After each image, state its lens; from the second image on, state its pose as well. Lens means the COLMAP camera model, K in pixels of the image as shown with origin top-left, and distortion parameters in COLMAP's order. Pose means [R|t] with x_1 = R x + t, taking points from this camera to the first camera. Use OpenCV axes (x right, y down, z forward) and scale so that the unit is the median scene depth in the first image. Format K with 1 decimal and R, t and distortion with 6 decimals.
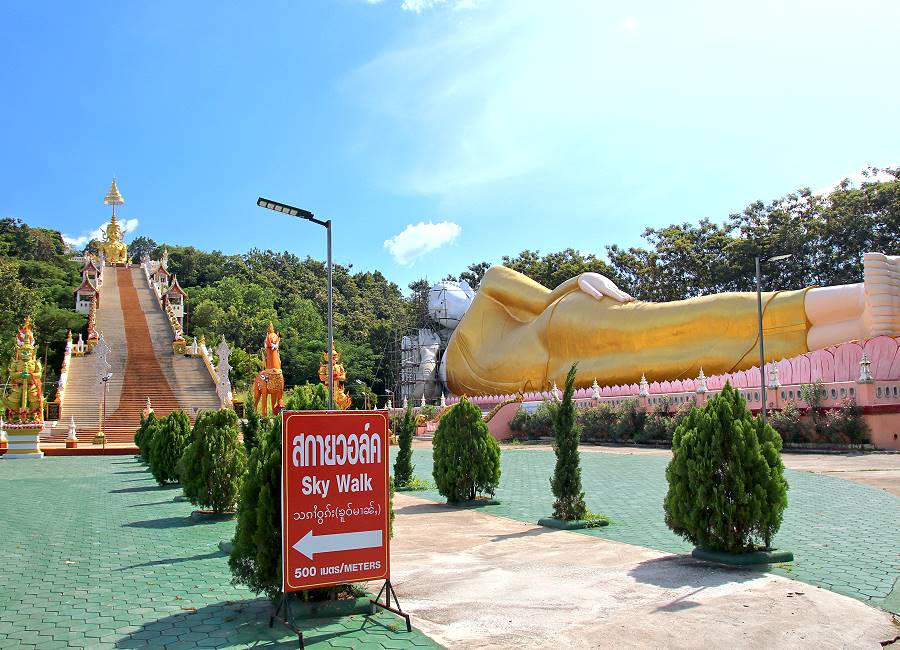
lens RADIAL K [[823.9, 0, 450.0], [0, 823.9, 325.0], [0, 0, 1]] dist [-0.243441, 0.319989]
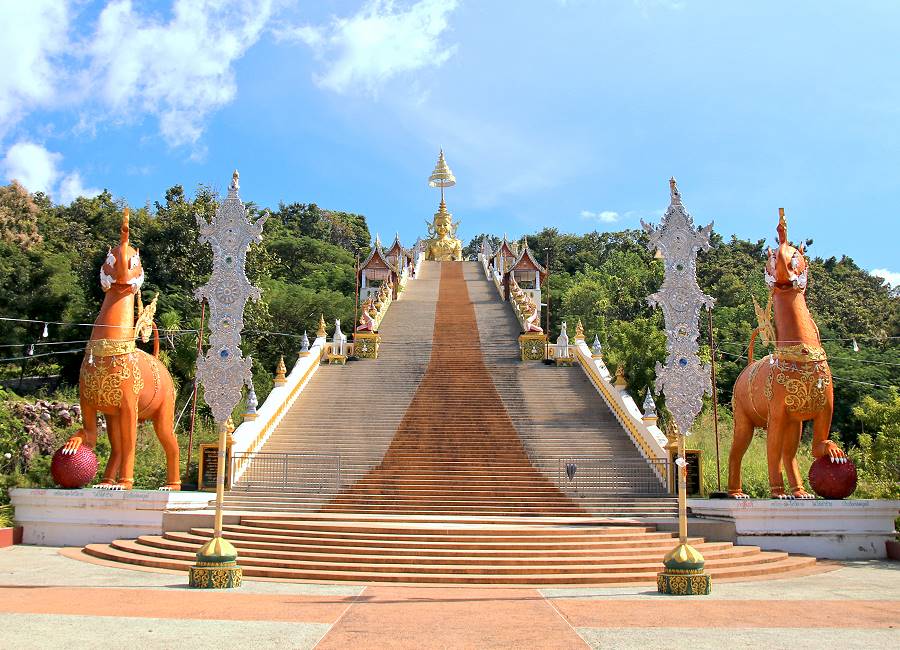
lens RADIAL K [[938.4, 0, 450.0], [0, 938.4, 325.0], [0, 0, 1]] dist [-0.005577, -0.614975]
pose [[0.911899, -0.039928, -0.408468, -0.136631], [0.013518, 0.997638, -0.067341, 0.048781], [0.410192, 0.055886, 0.910285, 0.423232]]
